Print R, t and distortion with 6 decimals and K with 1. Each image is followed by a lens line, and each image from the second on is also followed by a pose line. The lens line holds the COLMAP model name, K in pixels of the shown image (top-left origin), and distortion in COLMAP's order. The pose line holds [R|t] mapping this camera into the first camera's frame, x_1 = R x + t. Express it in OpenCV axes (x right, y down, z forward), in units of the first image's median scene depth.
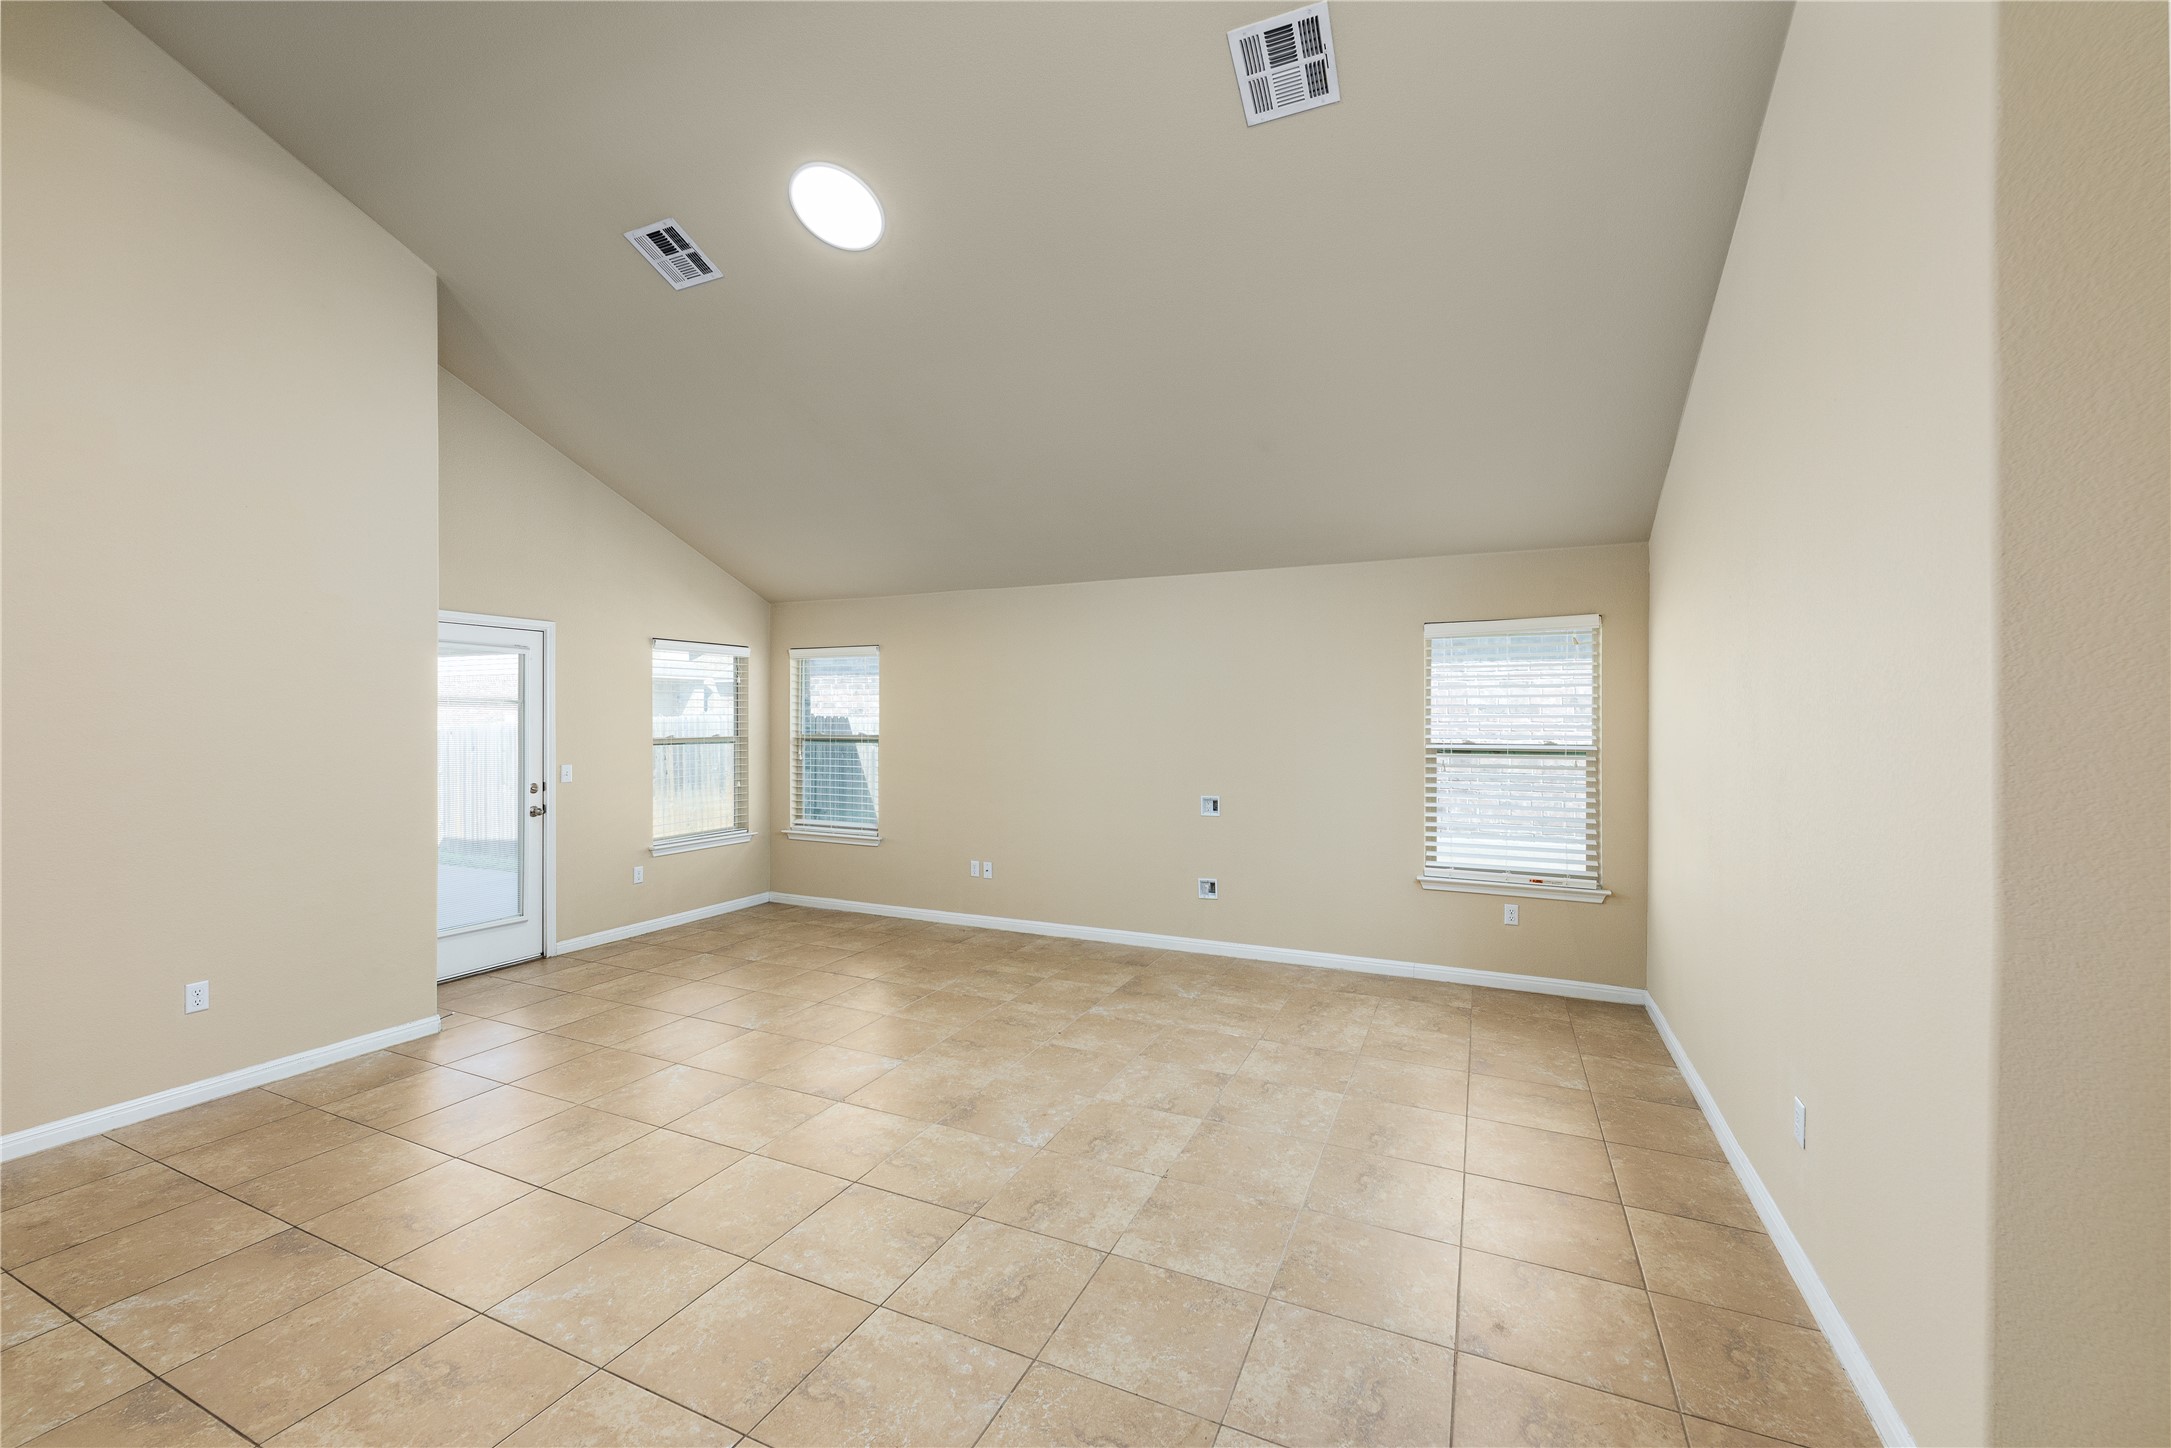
lens RADIAL K [[863.3, 0, 1073.7], [0, 863.3, 725.9], [0, 0, 1]] dist [0.002452, 0.000388]
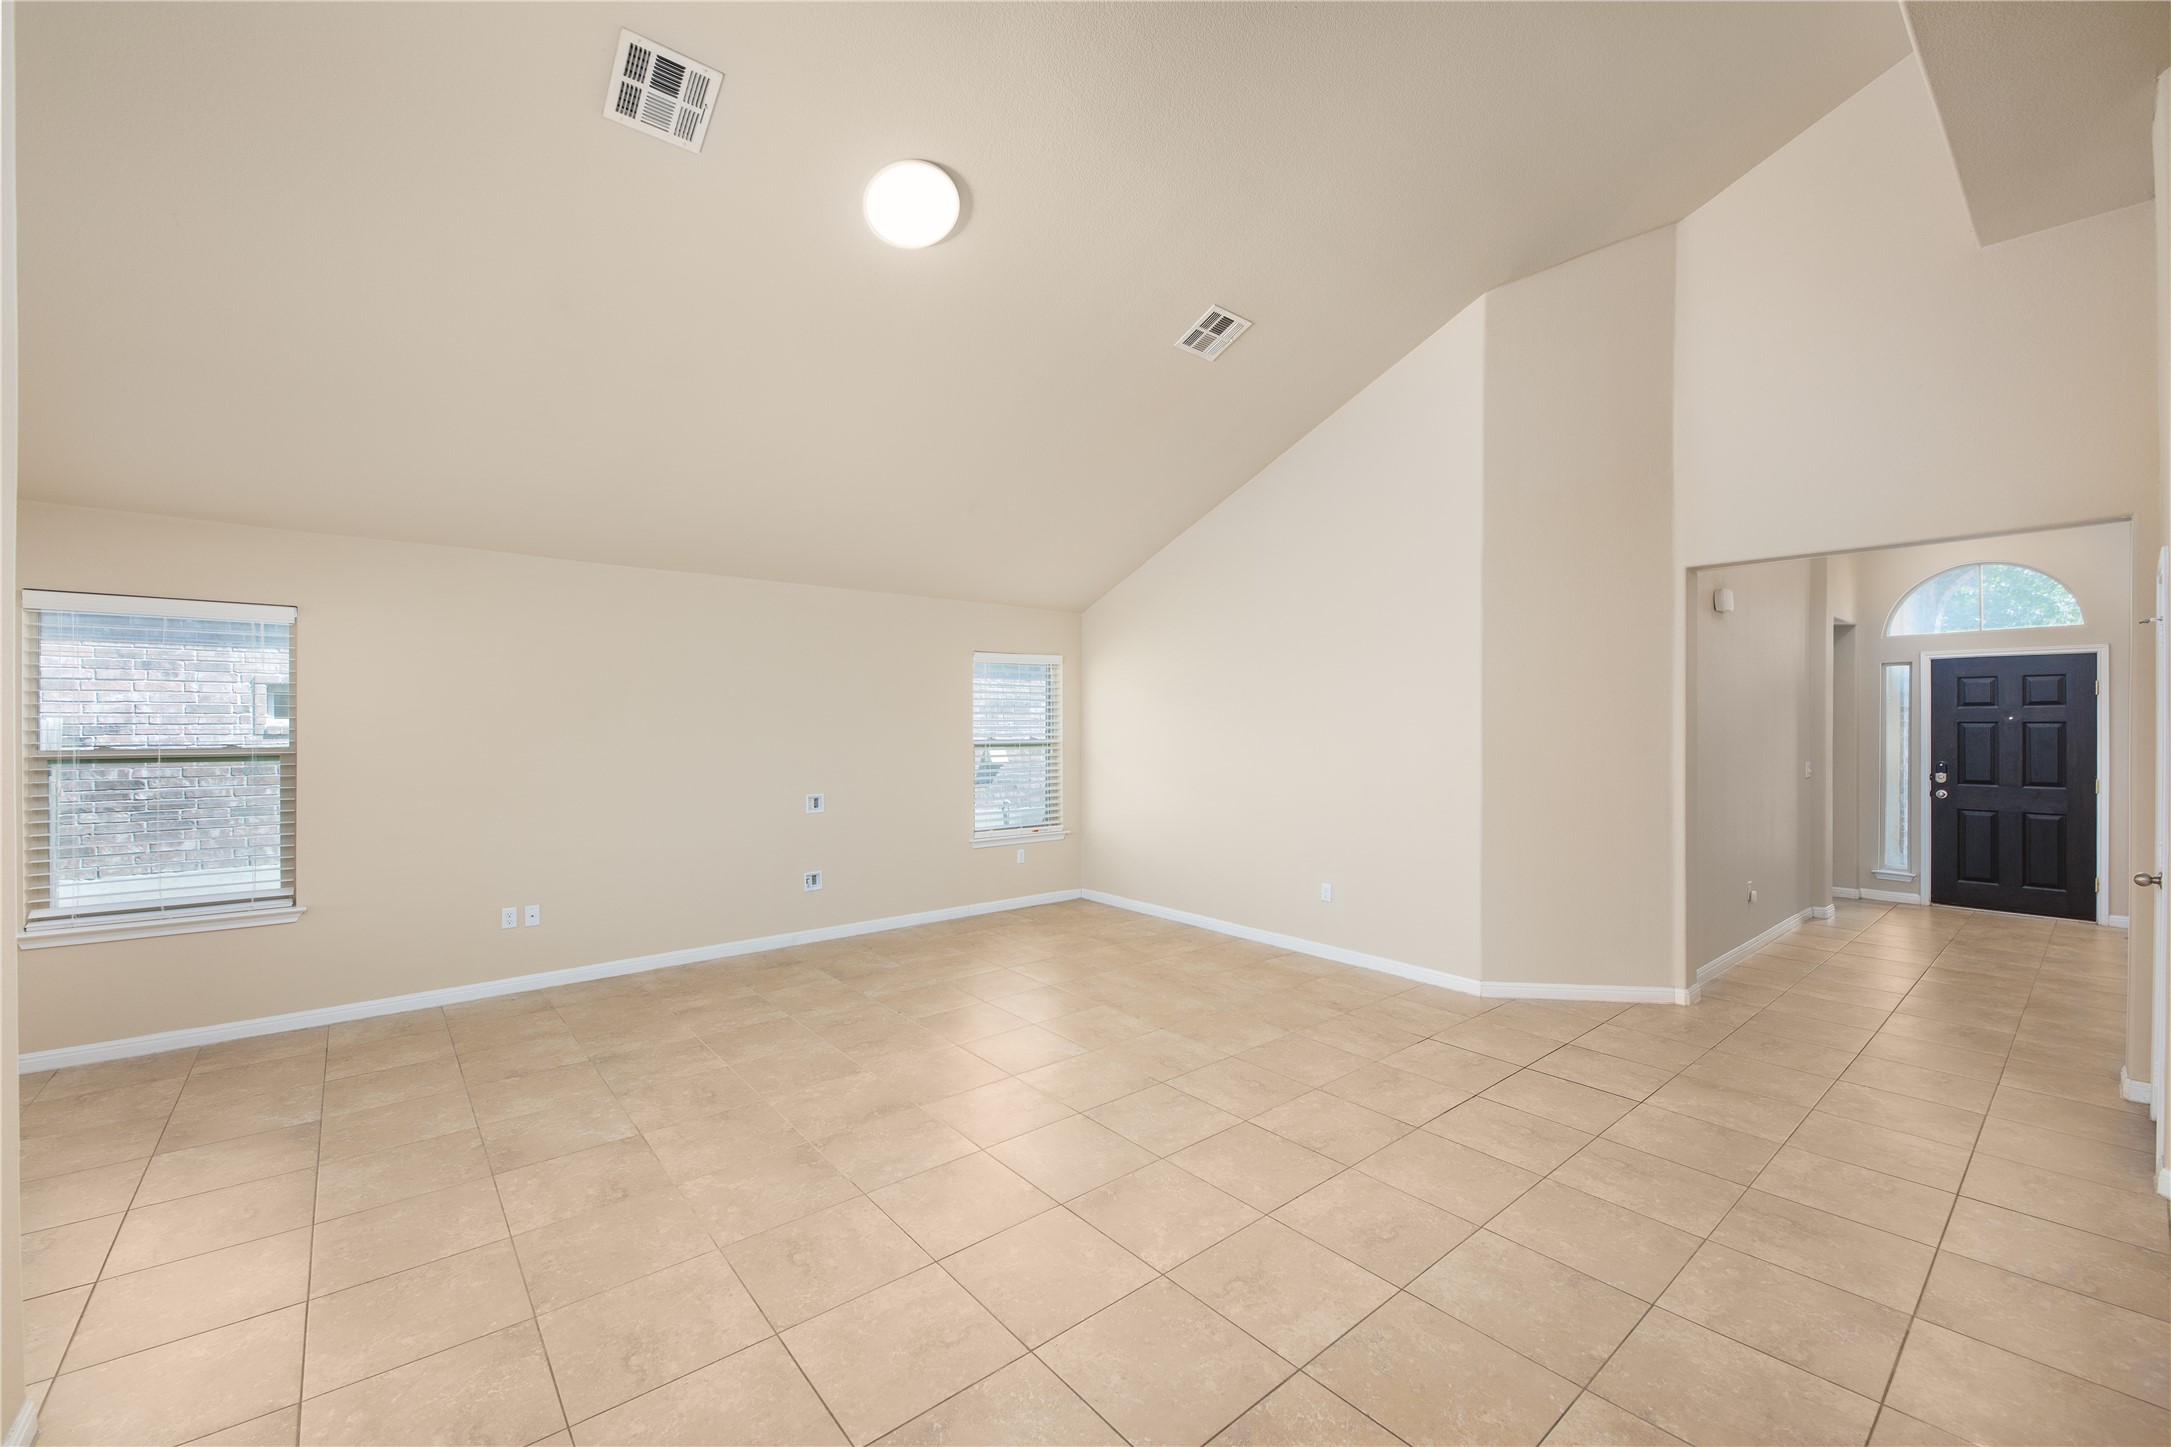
lens RADIAL K [[863.3, 0, 1073.7], [0, 863.3, 725.4], [0, 0, 1]] dist [0.002452, 0.000388]
pose [[0.436012, -0.002449, 0.899938, -0.797397], [0.006769, 0.999977, -0.000558, -0.001253], [-0.899916, 0.006335, 0.436018, 0.295211]]
